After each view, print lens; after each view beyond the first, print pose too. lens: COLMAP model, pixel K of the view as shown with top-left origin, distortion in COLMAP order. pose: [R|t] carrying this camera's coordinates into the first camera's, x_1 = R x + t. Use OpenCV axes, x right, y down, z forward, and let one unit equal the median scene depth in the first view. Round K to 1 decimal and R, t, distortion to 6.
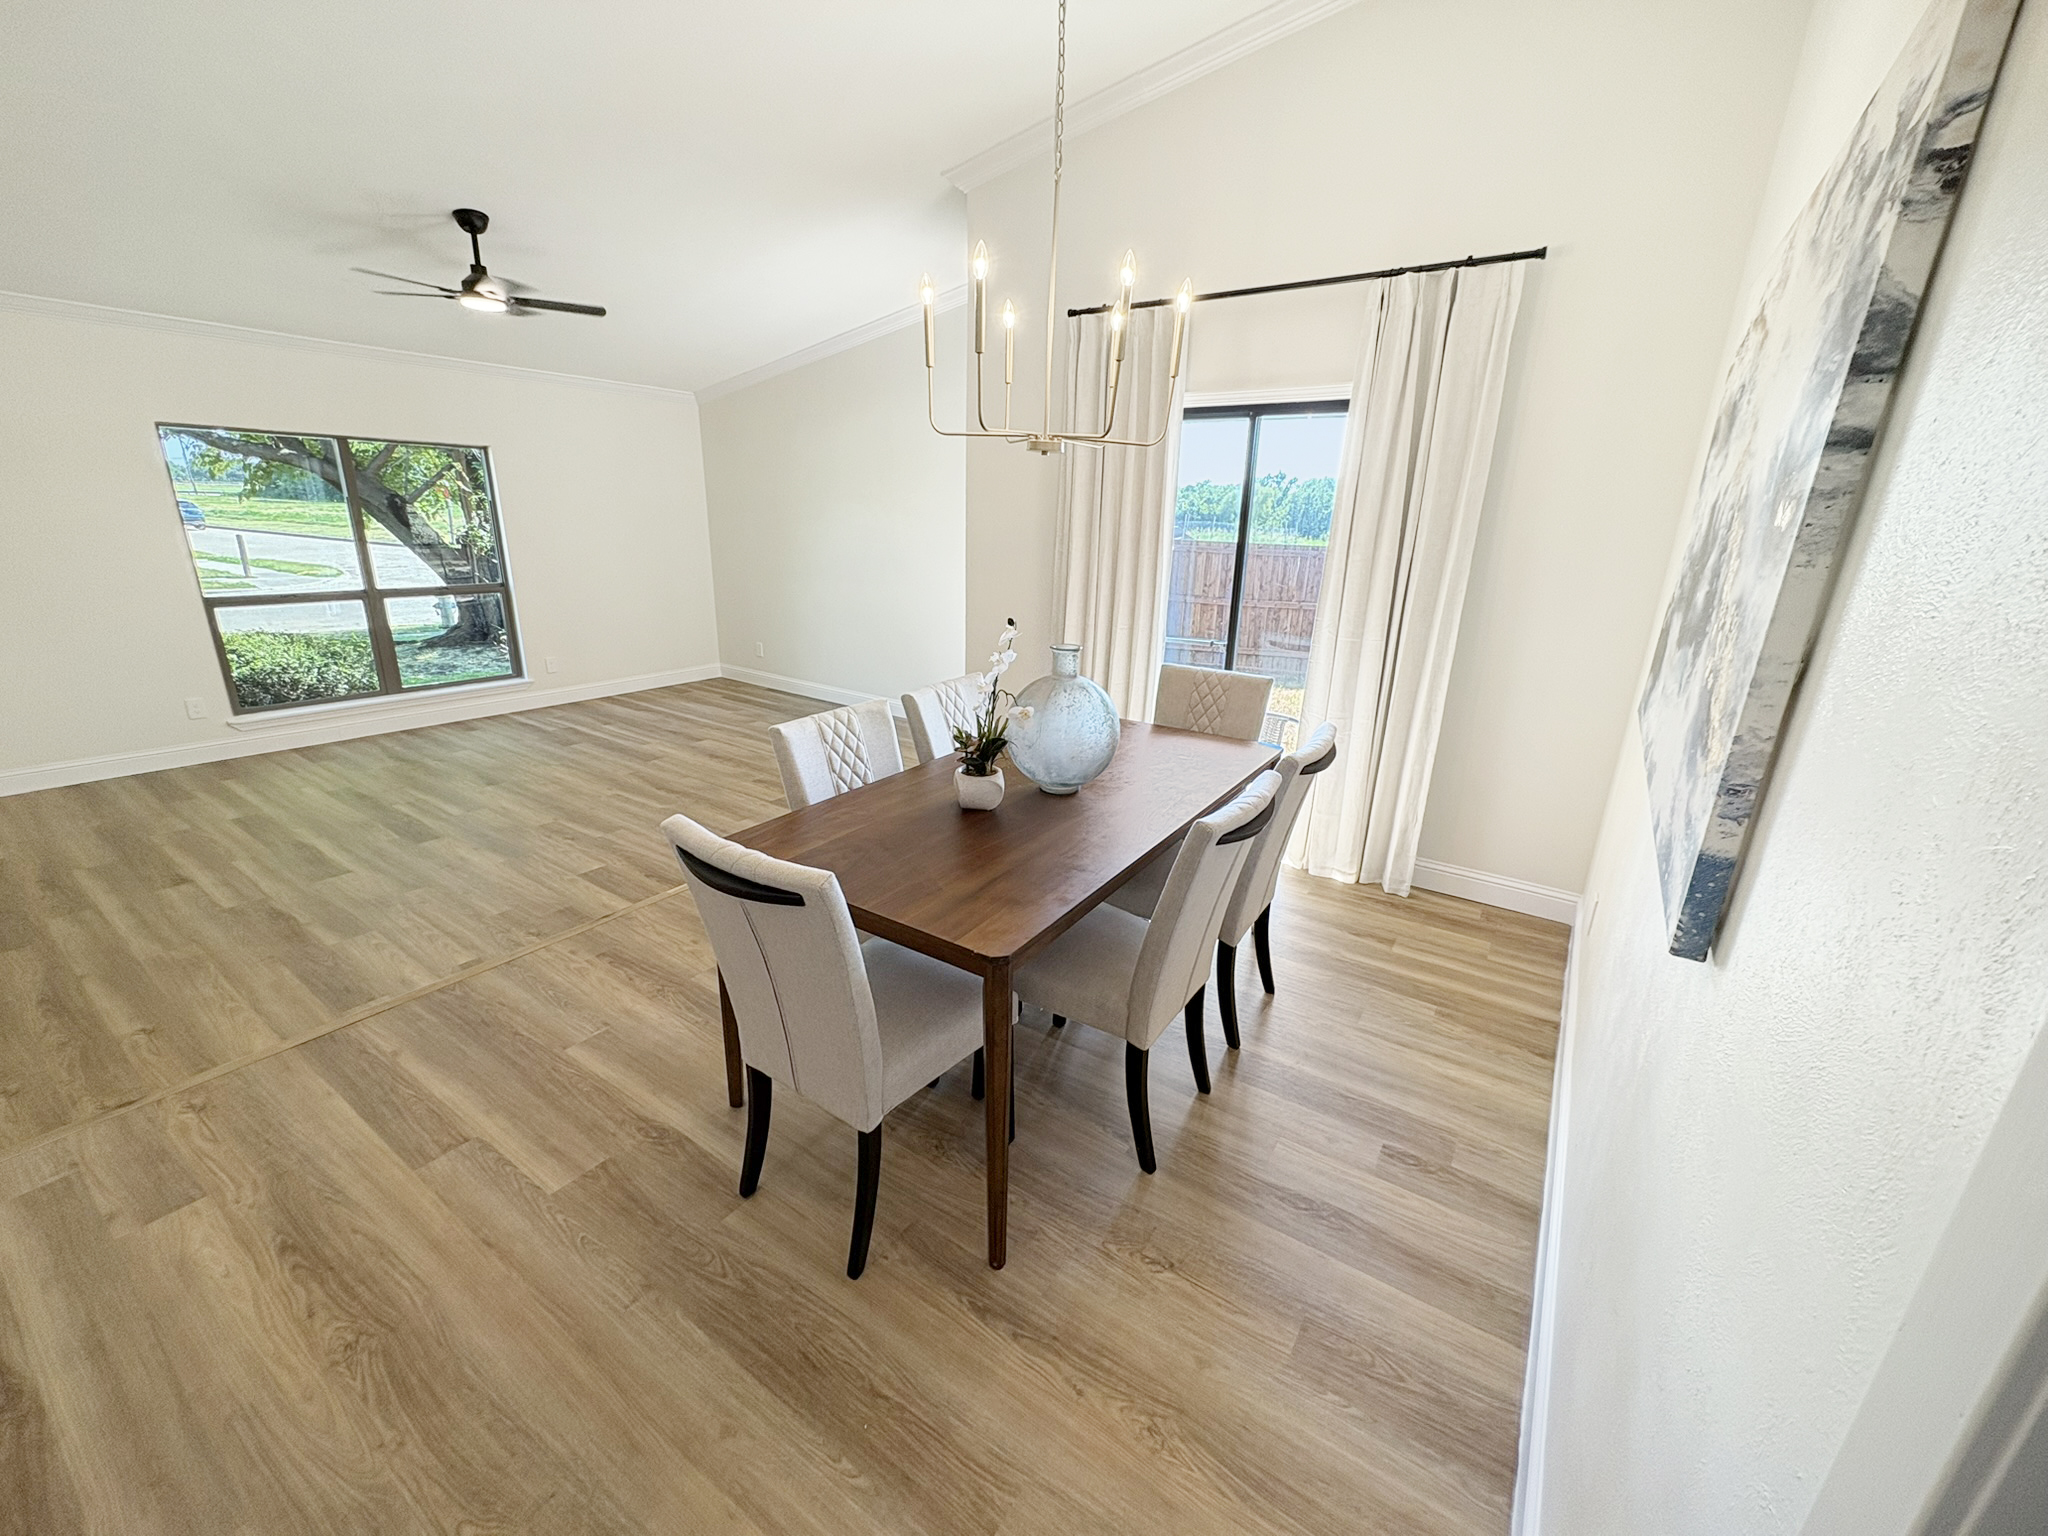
lens RADIAL K [[813.7, 0, 1026.4], [0, 813.7, 766.2], [0, 0, 1]] dist [-0.001069, 0.000321]
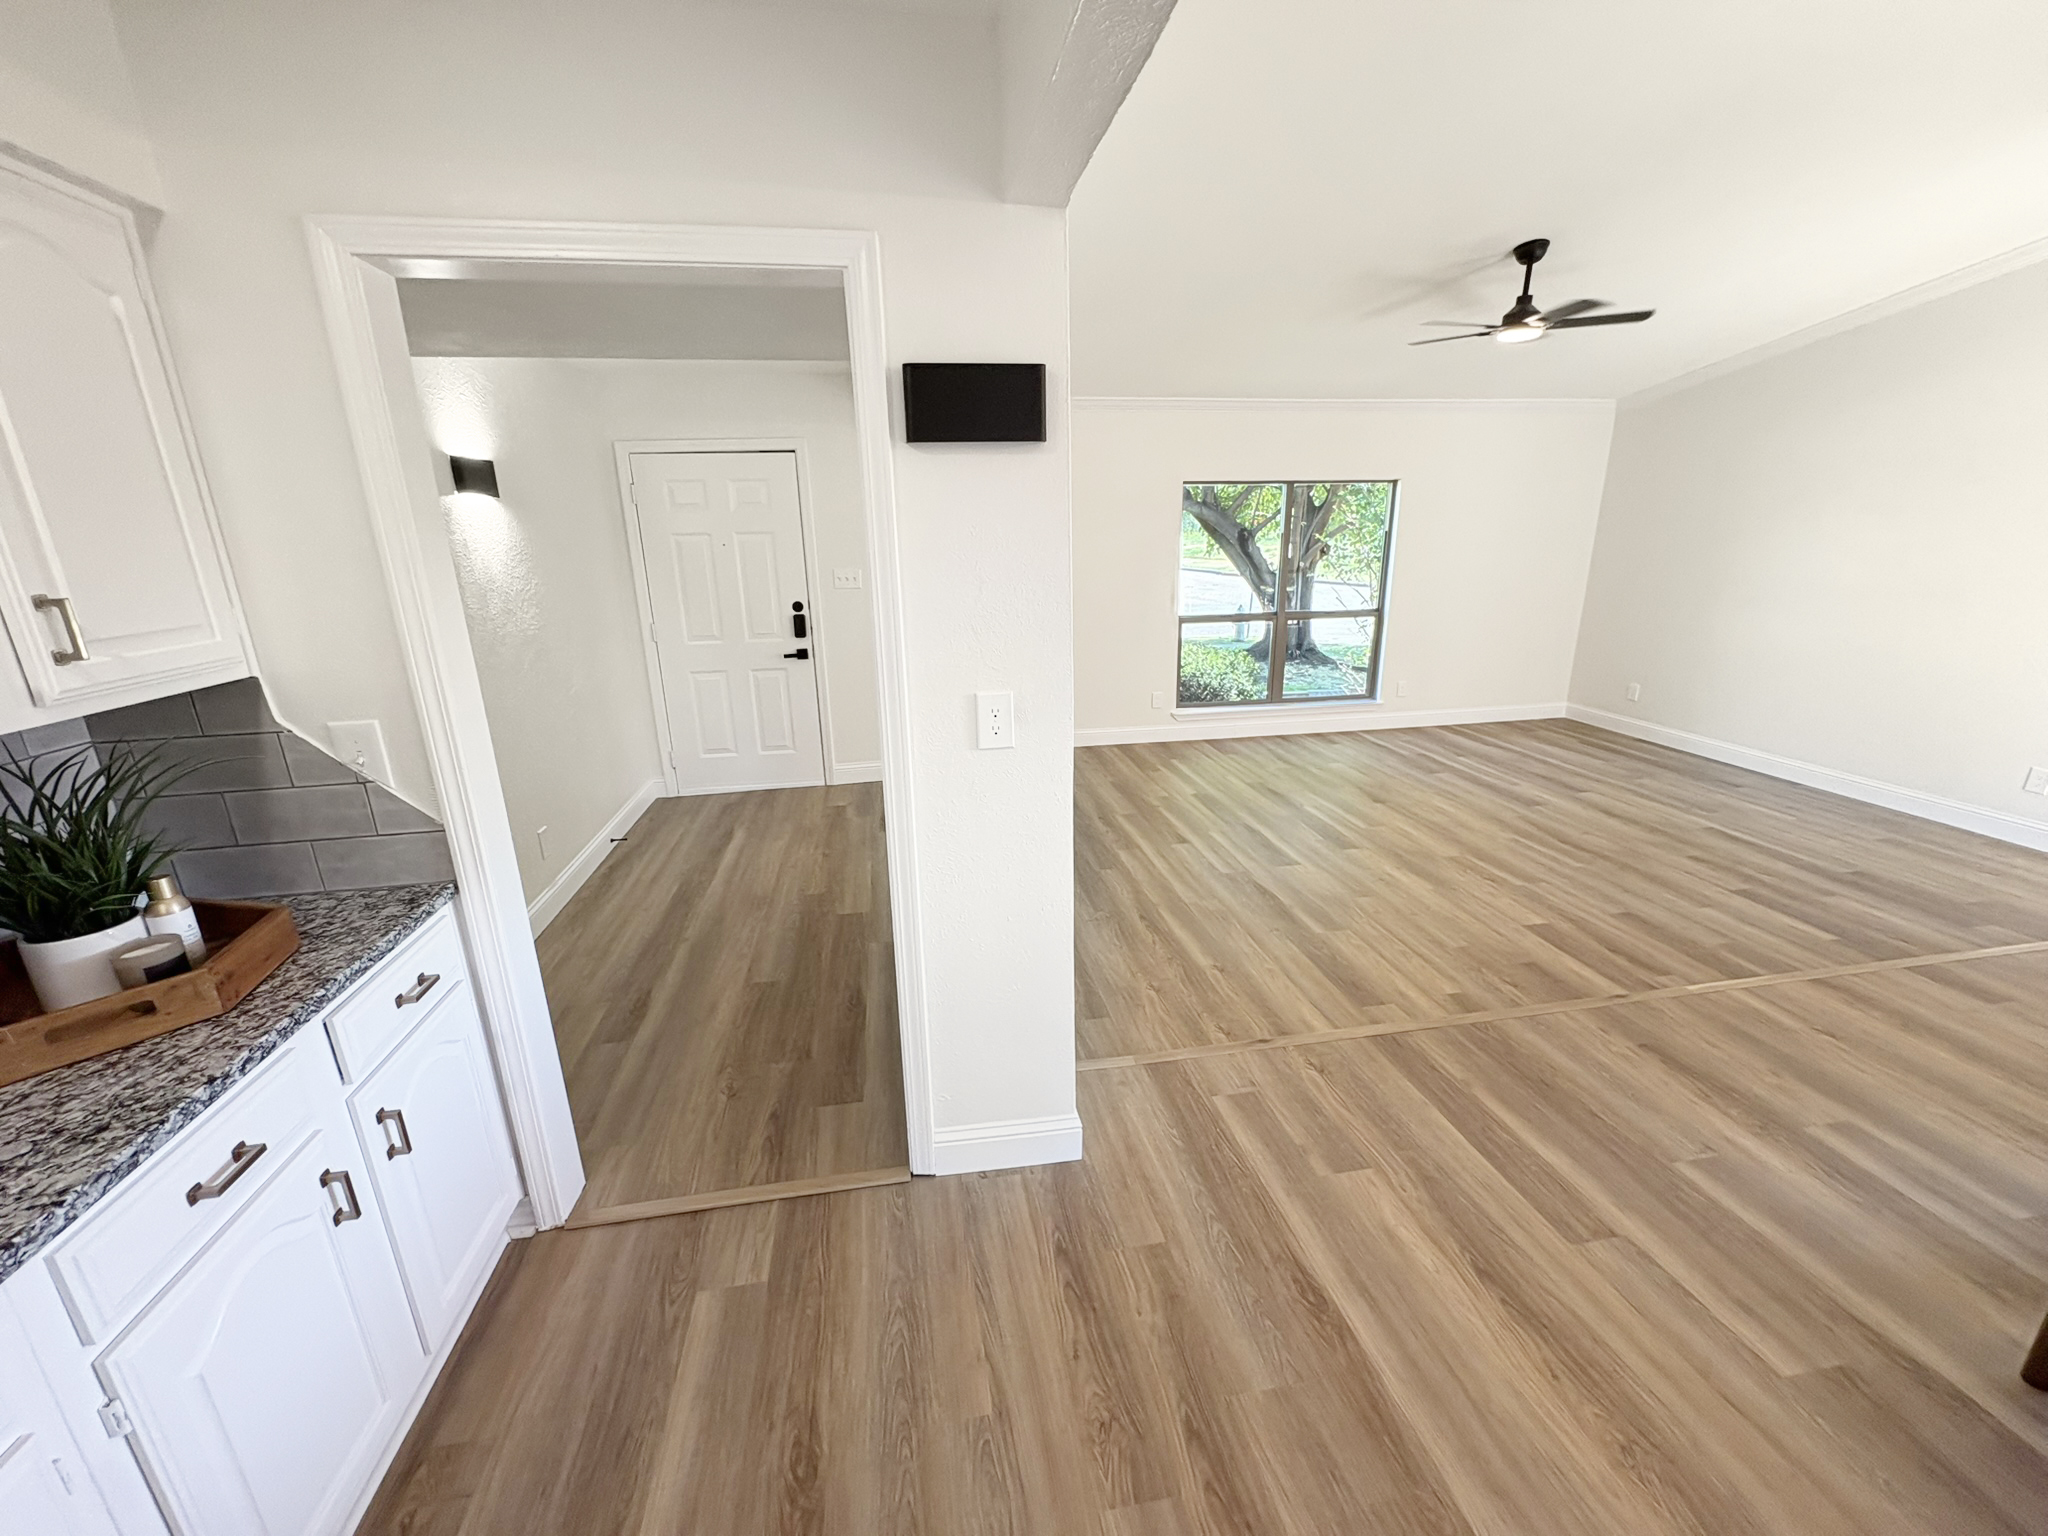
lens RADIAL K [[813.7, 0, 1030.5], [0, 813.7, 774.8], [0, 0, 1]] dist [-0.001069, 0.000321]
pose [[0.697441, 0.167213, -0.696862, -0.257225], [-0.176713, 0.982499, 0.058893, 0.005625], [0.694513, 0.082070, 0.714784, -0.067846]]
